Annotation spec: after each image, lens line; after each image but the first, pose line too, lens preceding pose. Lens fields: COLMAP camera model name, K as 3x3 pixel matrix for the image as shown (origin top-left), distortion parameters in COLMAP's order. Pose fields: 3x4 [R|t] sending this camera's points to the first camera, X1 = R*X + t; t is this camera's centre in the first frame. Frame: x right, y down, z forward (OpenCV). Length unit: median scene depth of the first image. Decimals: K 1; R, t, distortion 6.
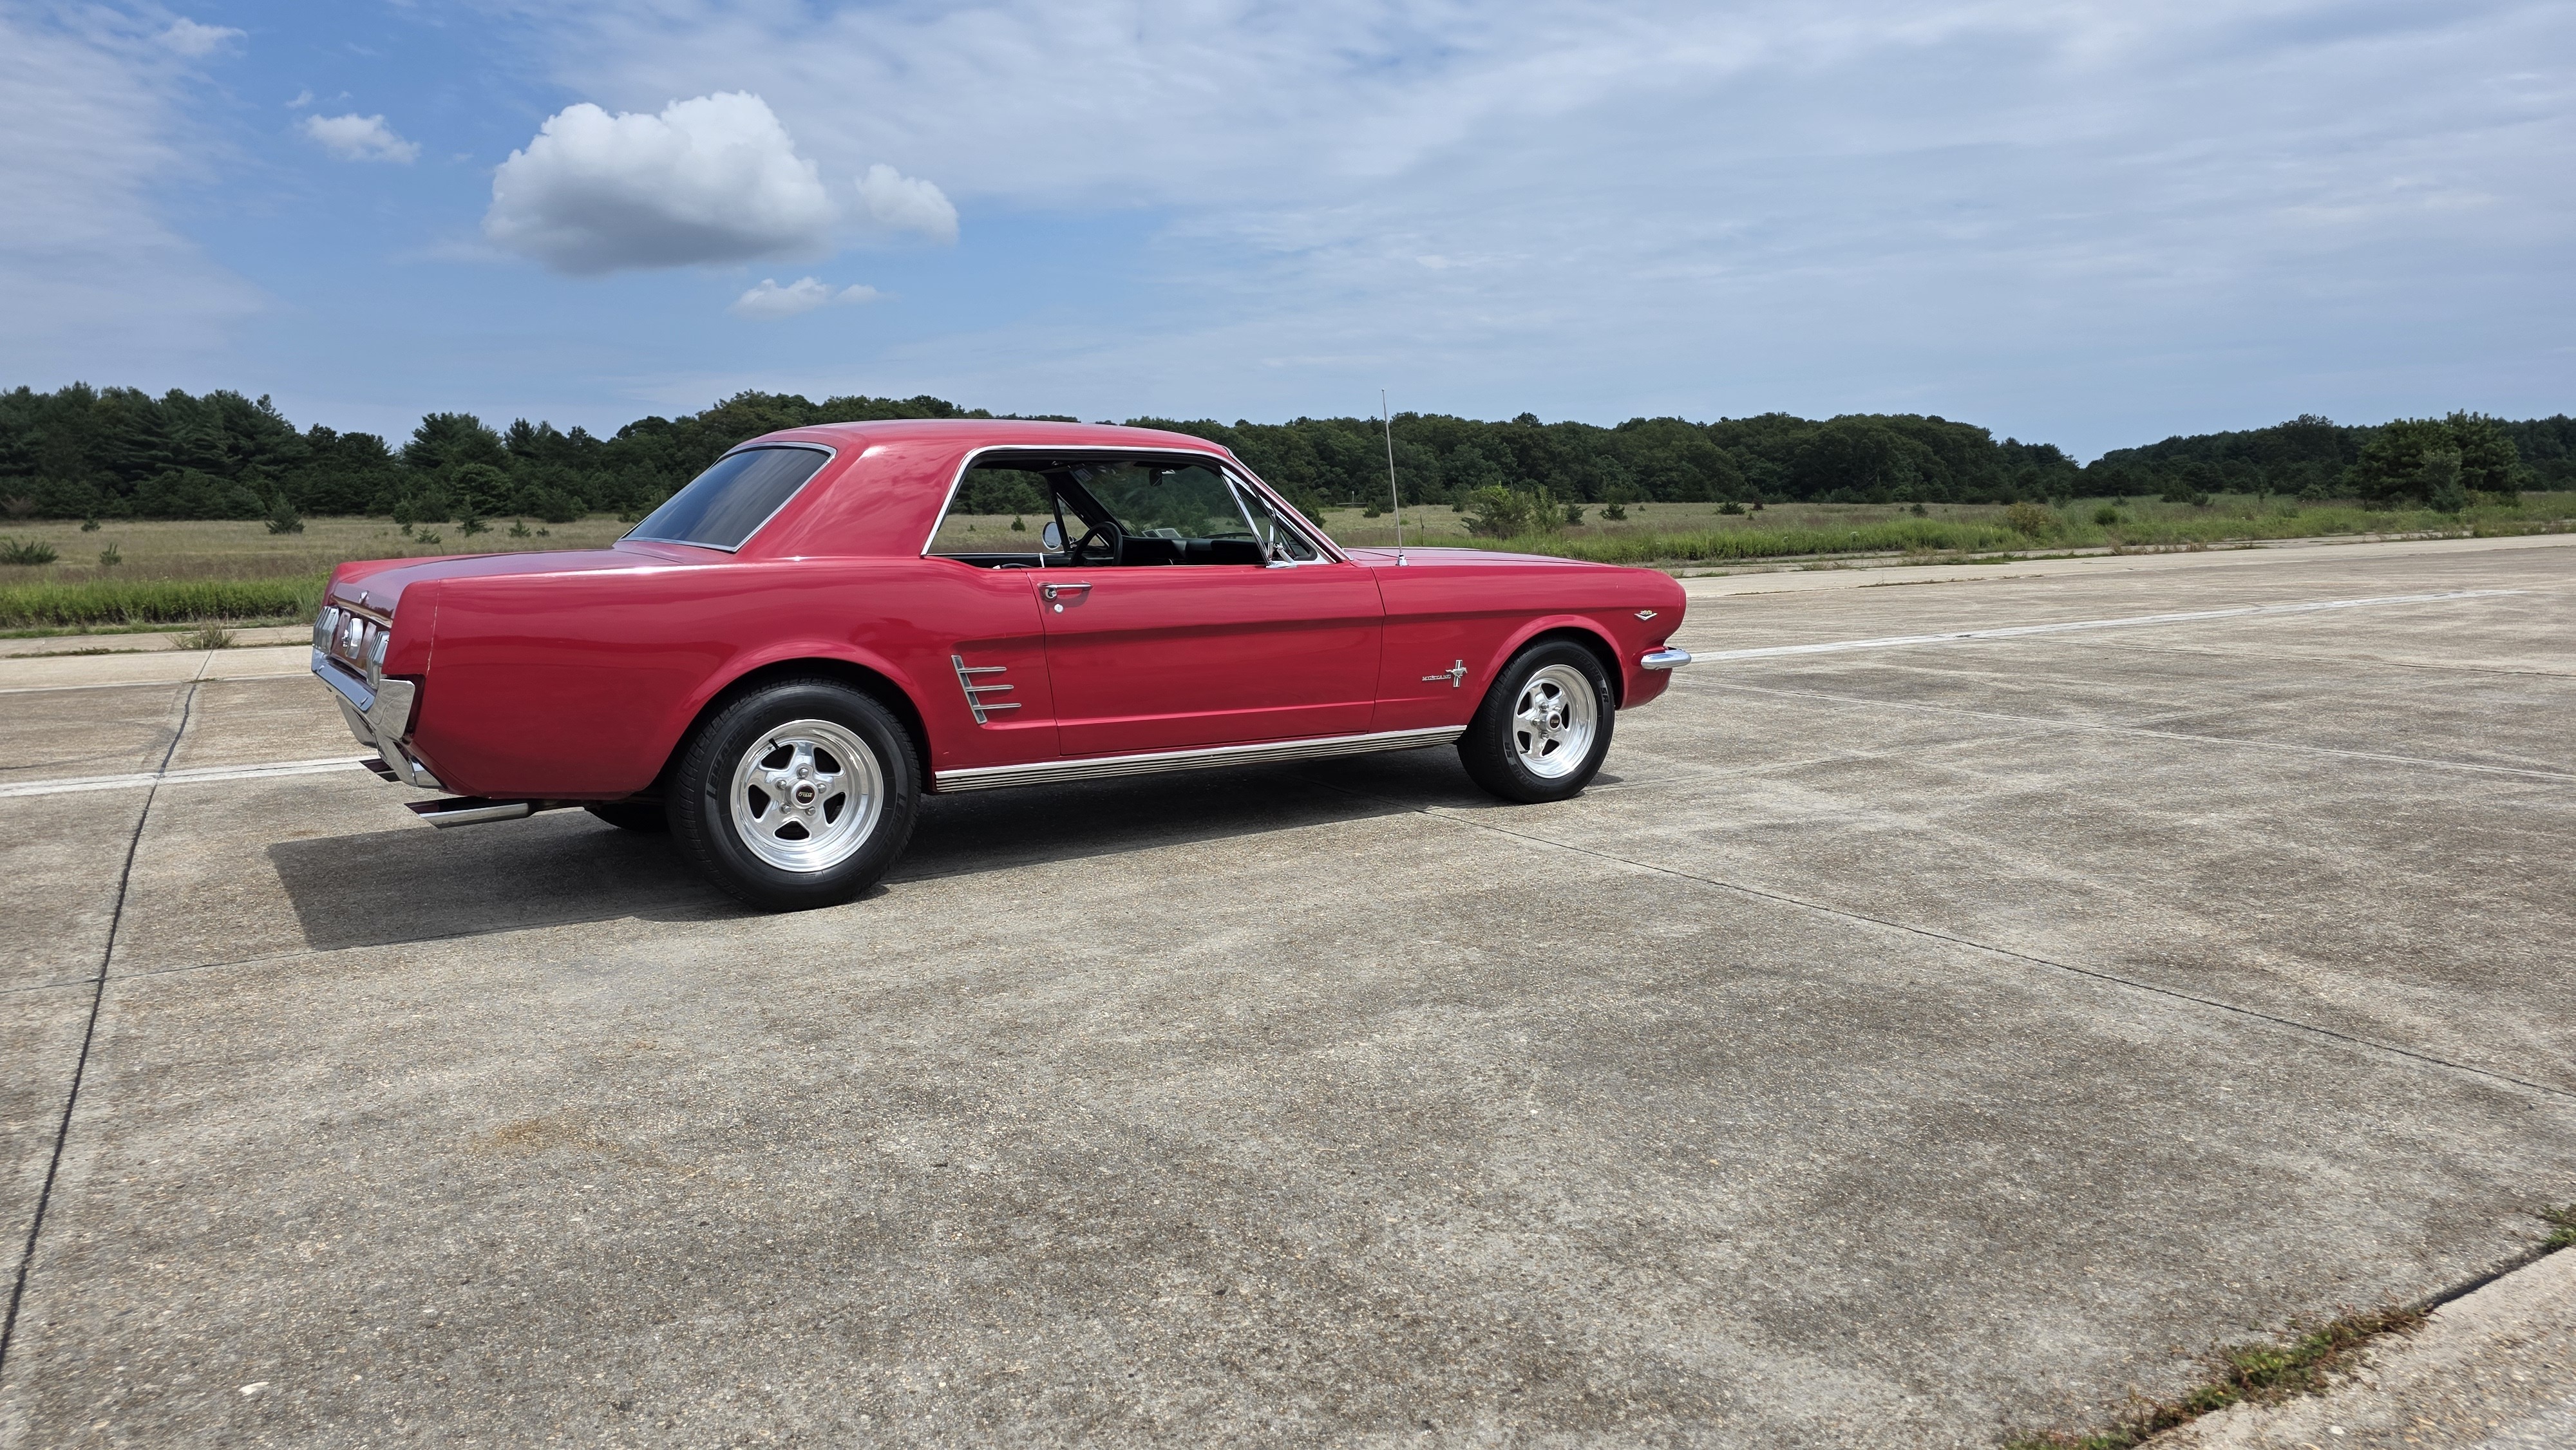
lens RADIAL K [[1697.8, 0, 1292.5], [0, 1697.8, 790.2], [0, 0, 1]] dist [0.067967, -0.062745]
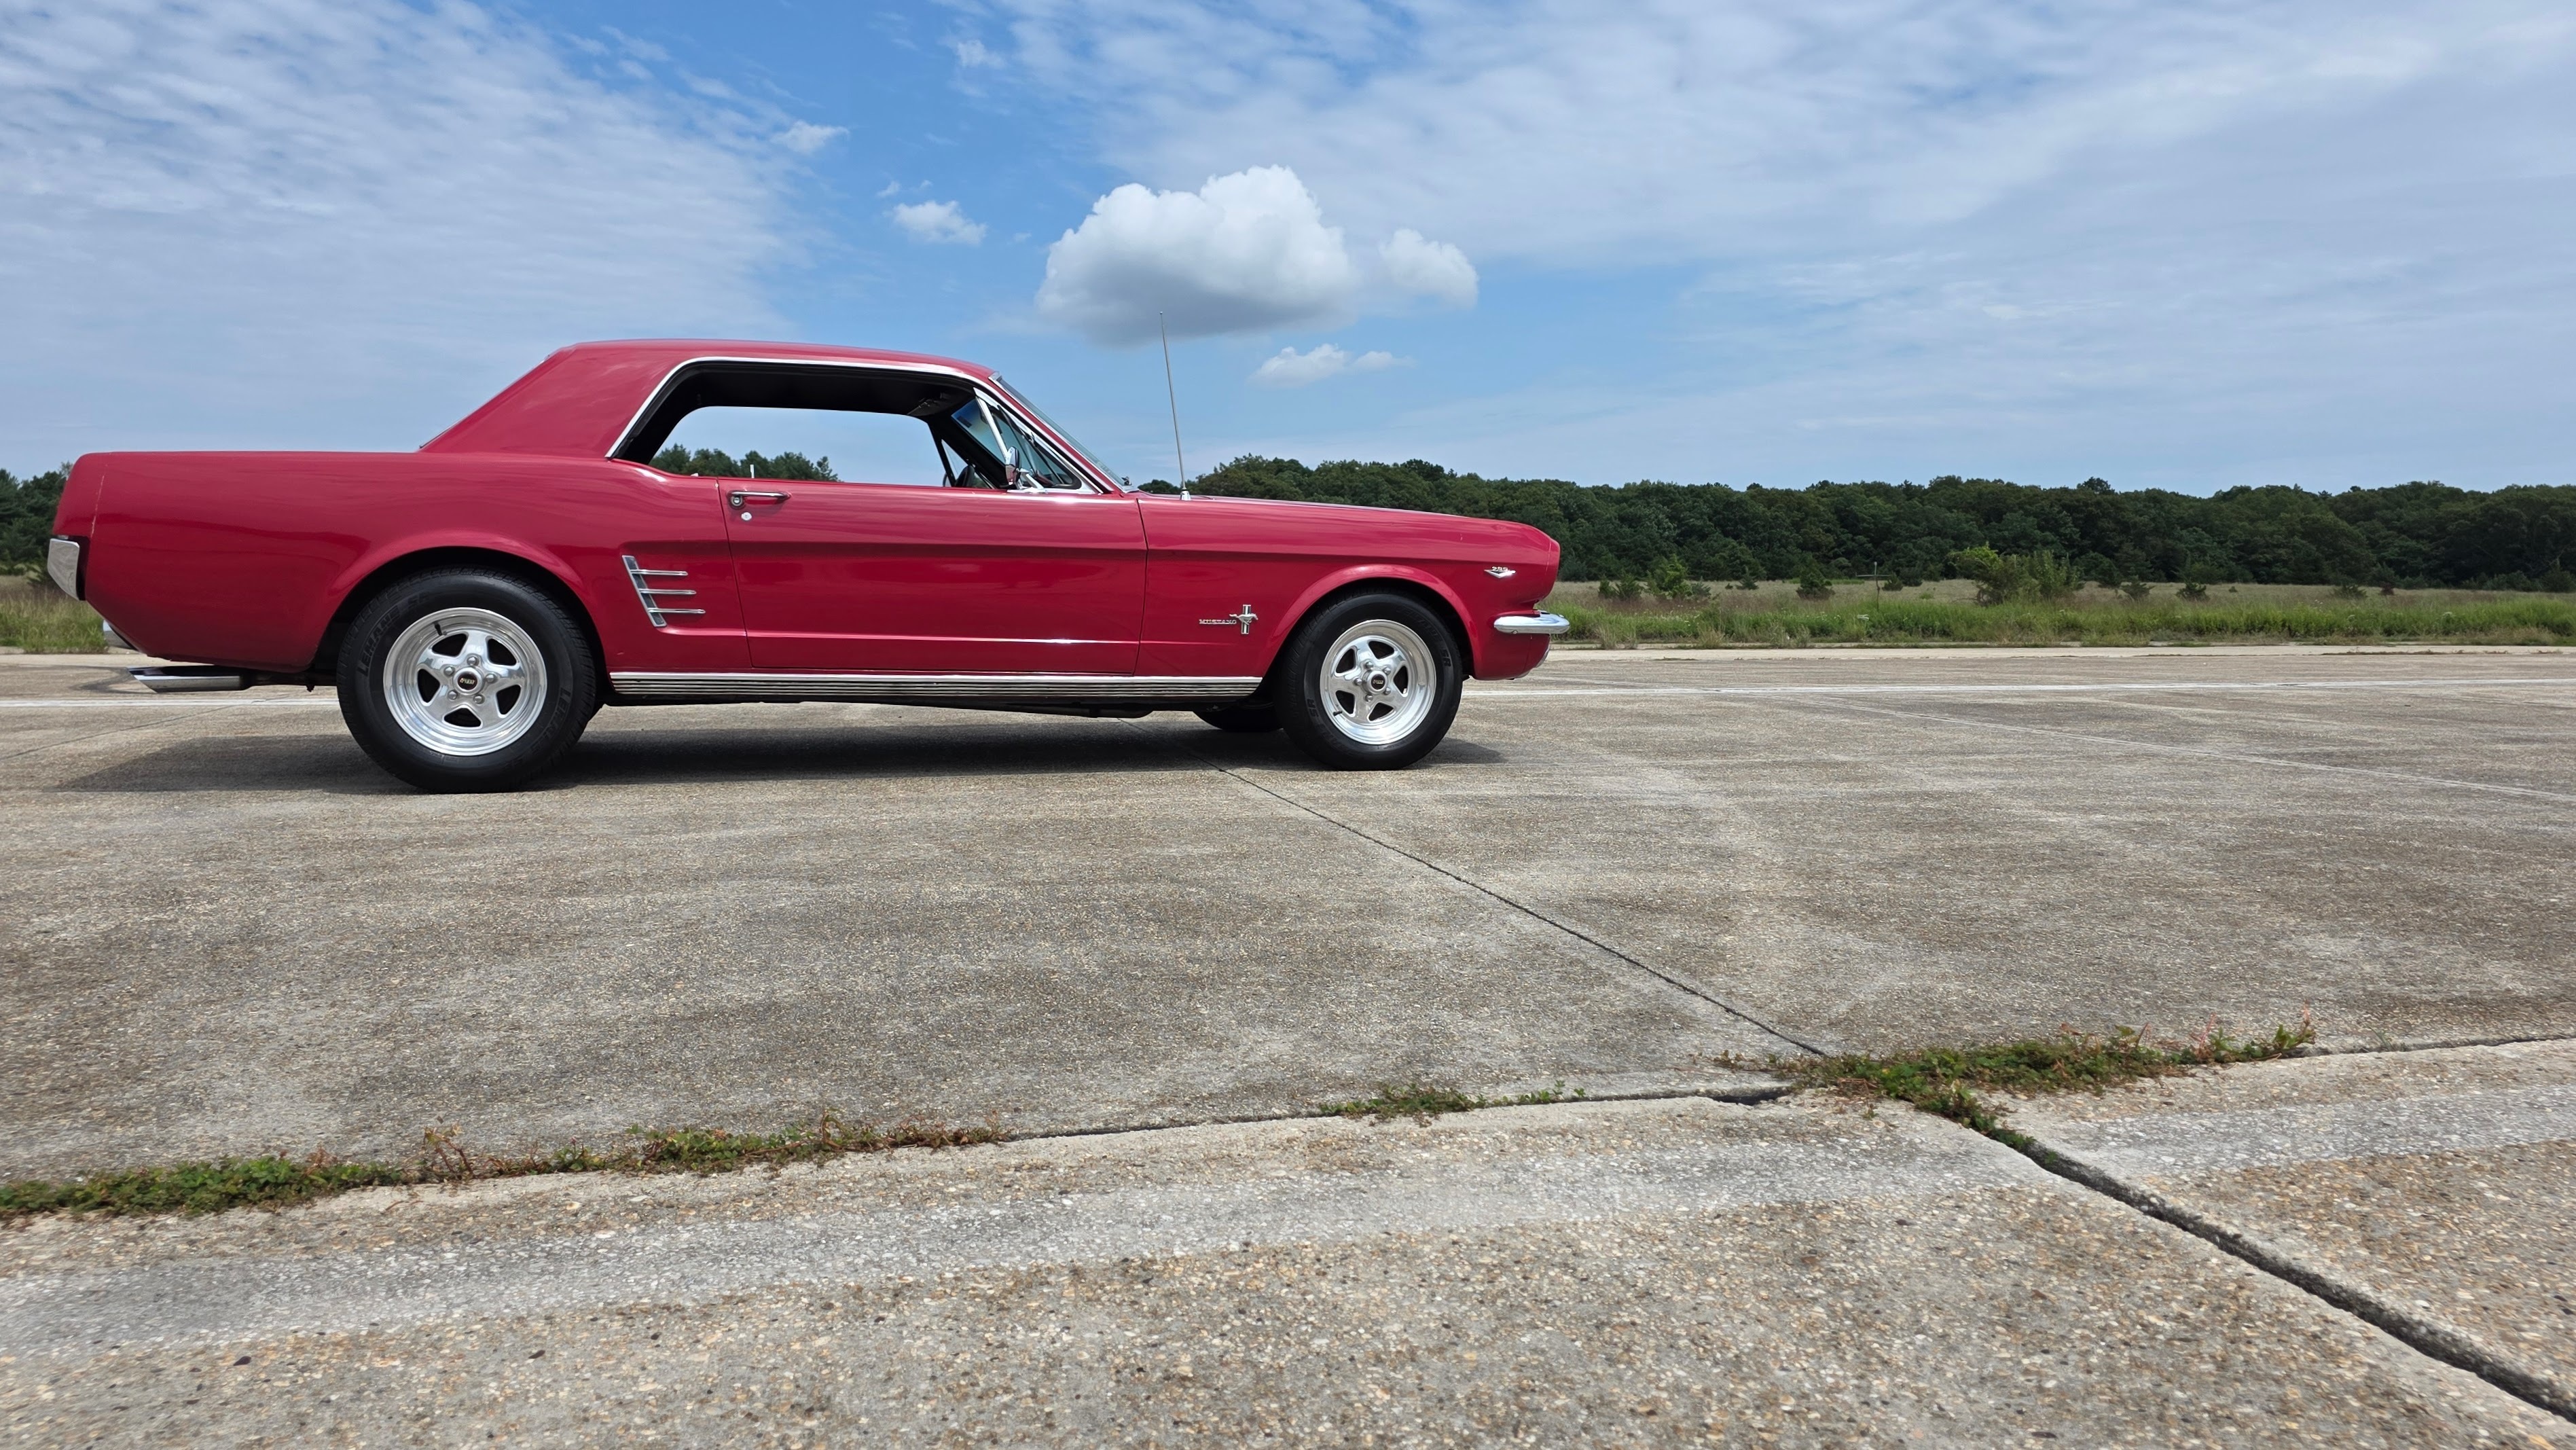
lens RADIAL K [[1786.2, 0, 1286.5], [0, 1786.2, 822.5], [0, 0, 1]] dist [0.069911, -0.083390]
pose [[0.958195, 0.060293, -0.279692, 0.368403], [-0.068502, 0.997457, -0.019661, 0.055412], [0.277796, 0.037998, 0.959888, 0.065873]]
